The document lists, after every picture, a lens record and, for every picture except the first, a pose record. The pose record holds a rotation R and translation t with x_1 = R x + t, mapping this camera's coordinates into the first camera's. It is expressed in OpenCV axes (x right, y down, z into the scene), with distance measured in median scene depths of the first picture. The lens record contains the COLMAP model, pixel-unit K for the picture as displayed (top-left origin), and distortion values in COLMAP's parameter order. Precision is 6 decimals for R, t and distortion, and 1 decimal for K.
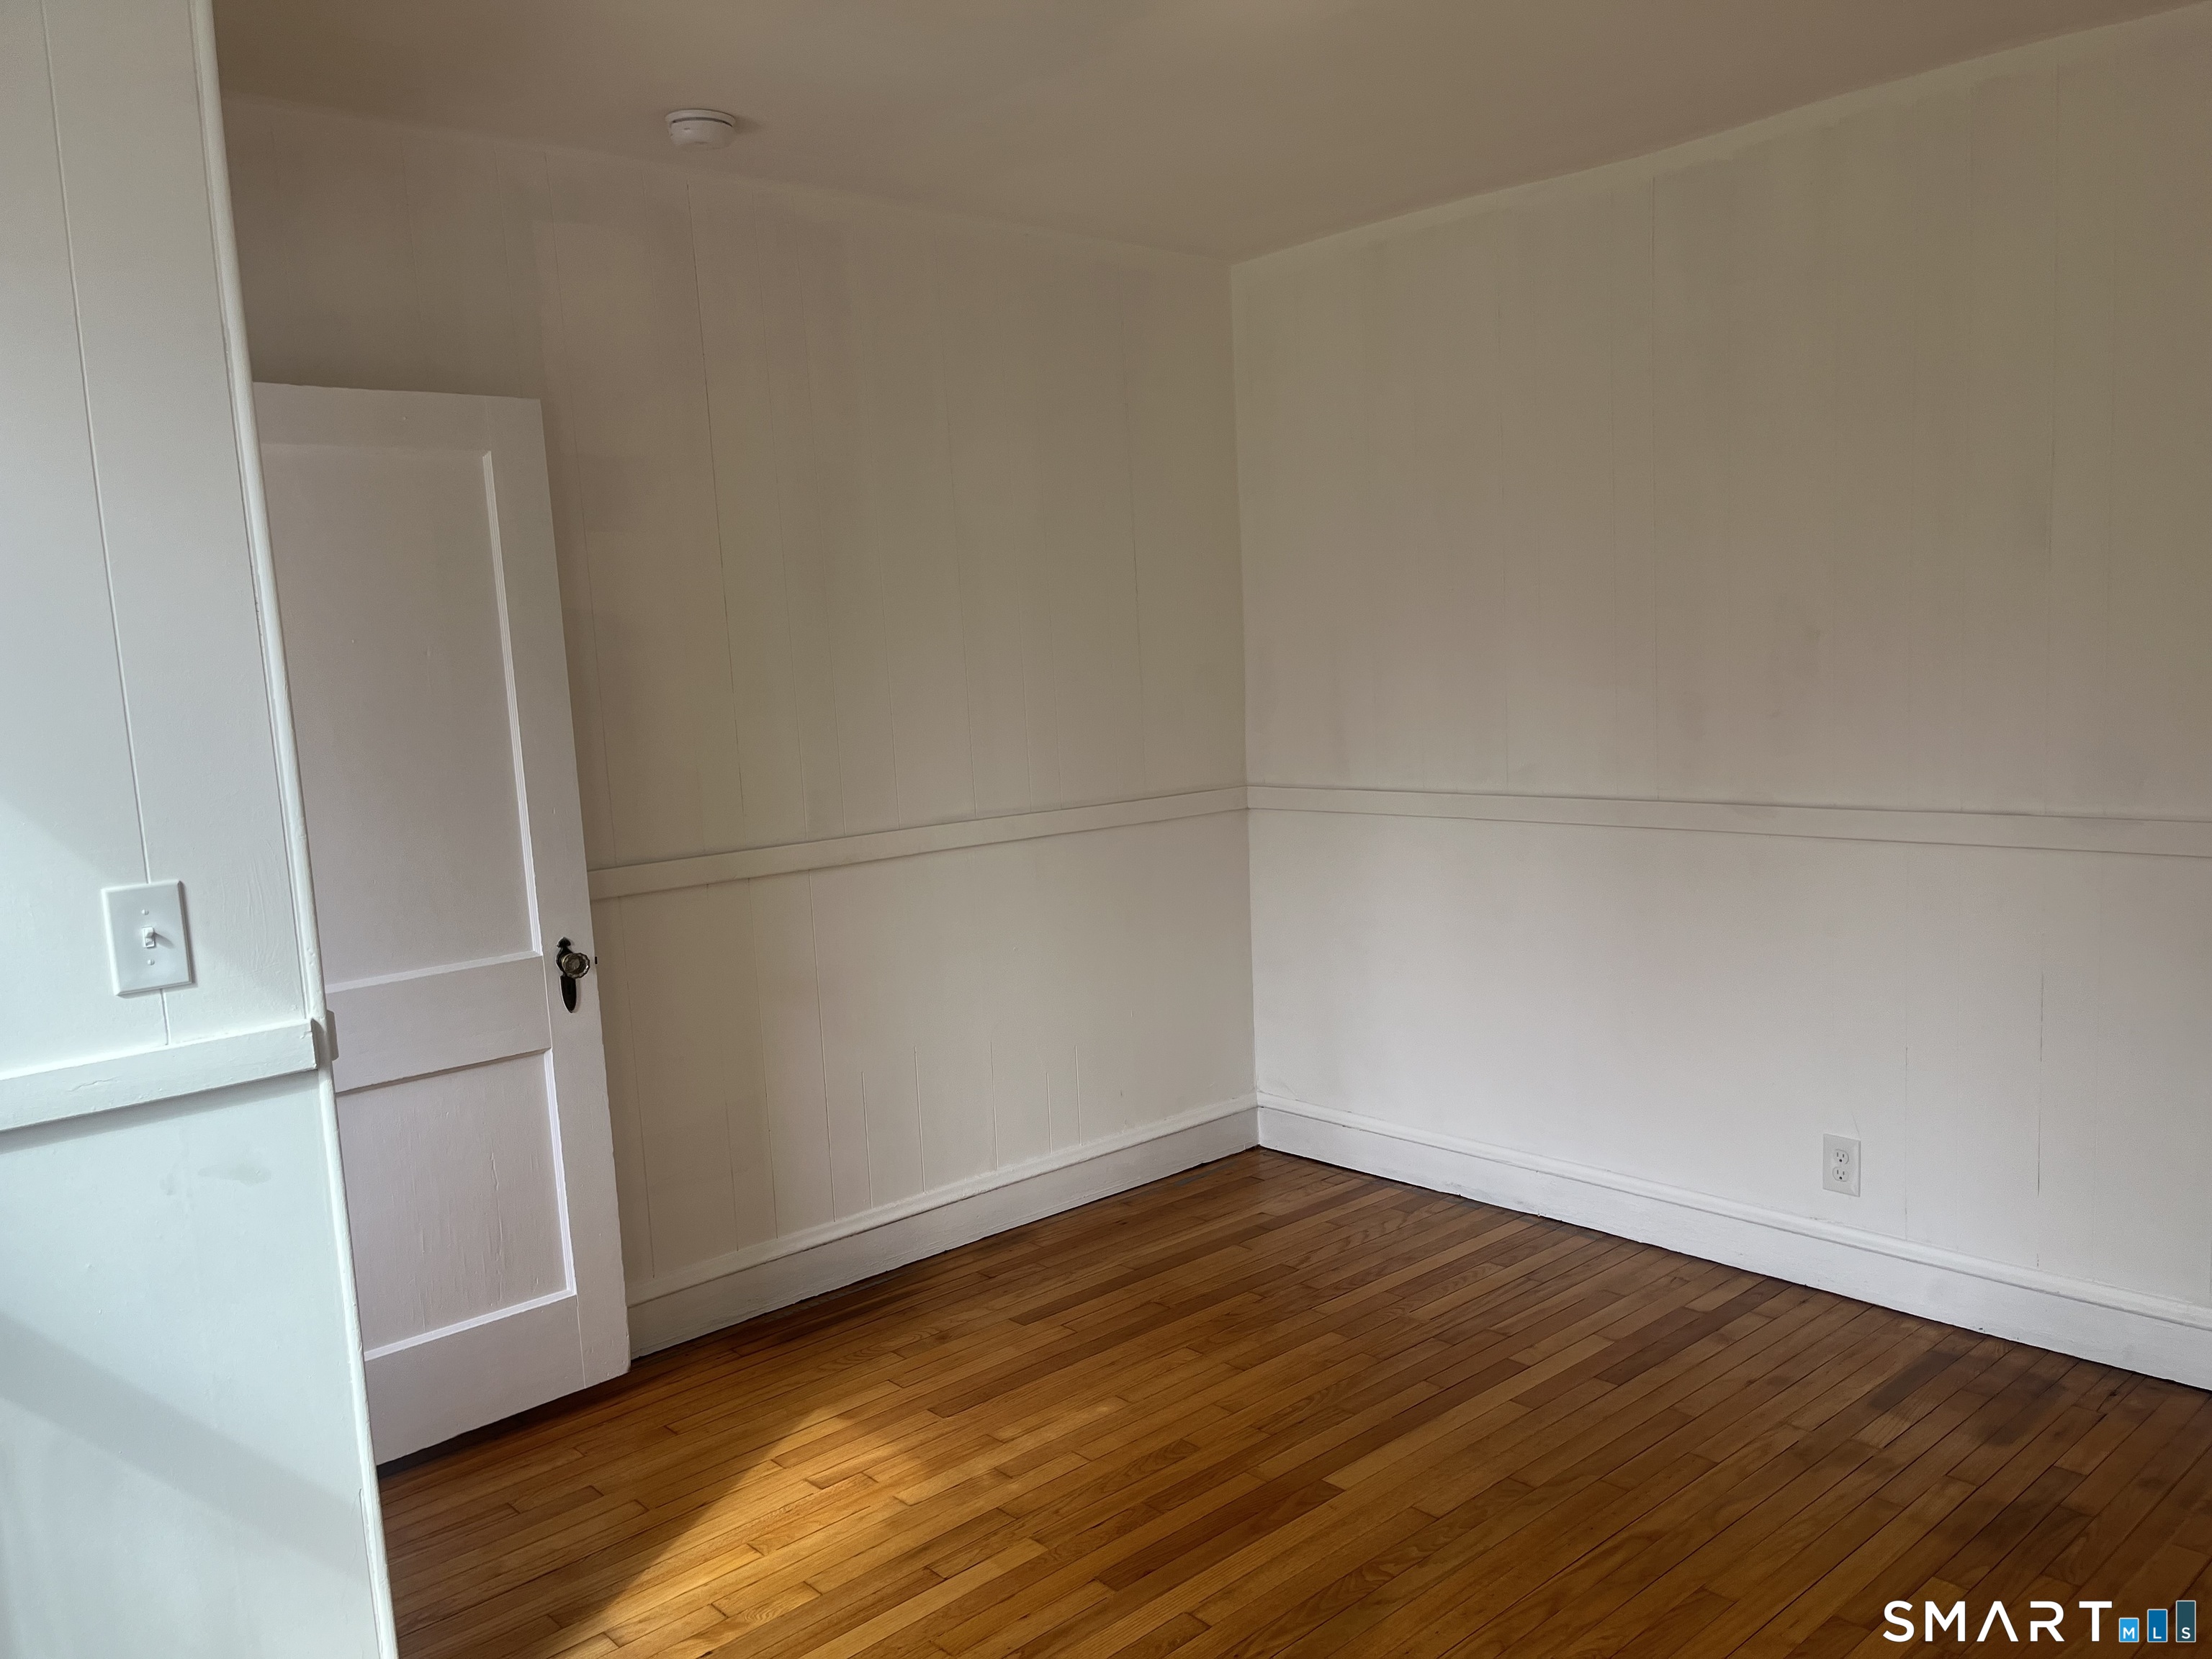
lens RADIAL K [[1666.3, 0, 1118.1], [0, 1666.3, 814.0], [0, 0, 1]] dist [0.077776, -0.108501]
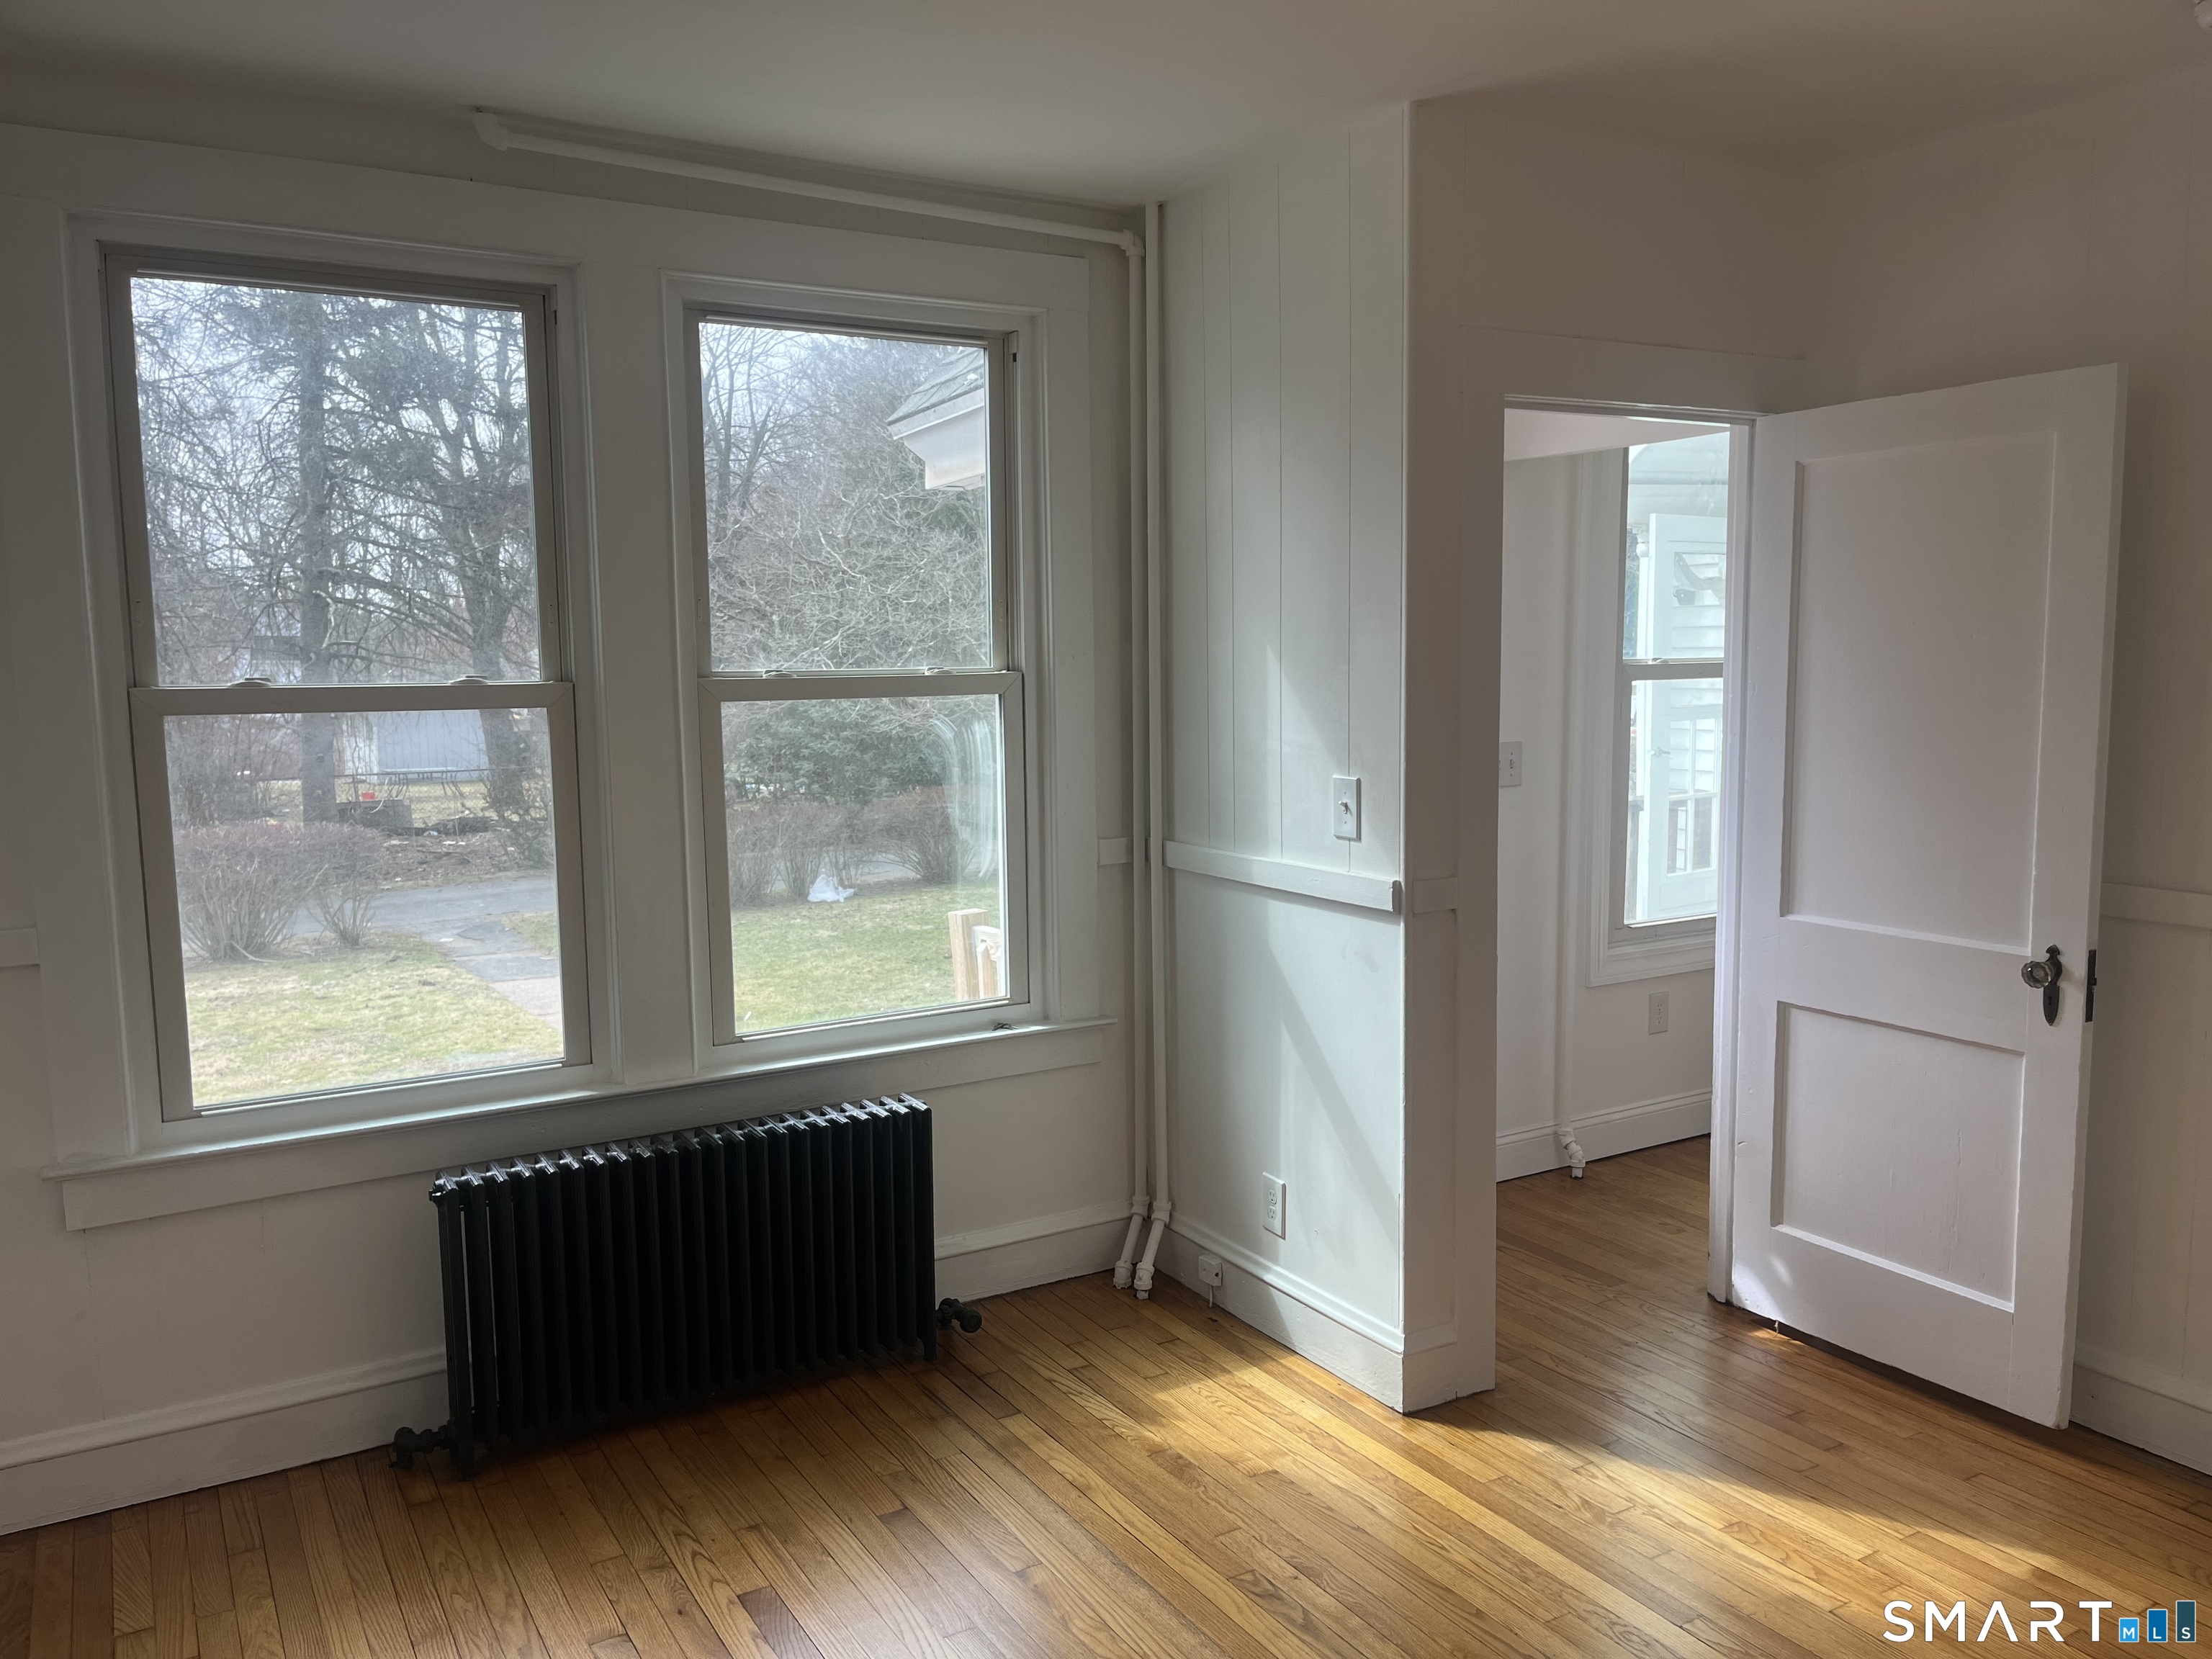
lens RADIAL K [[1643.0, 0, 1106.0], [0, 1643.0, 829.5], [0, 0, 1]] dist [0.070762, -0.098579]
pose [[-0.187956, 0.165992, -0.968049, 0.614476], [-0.083995, 0.979288, 0.184227, -0.108276], [0.978579, 0.115937, -0.170120, 0.598819]]
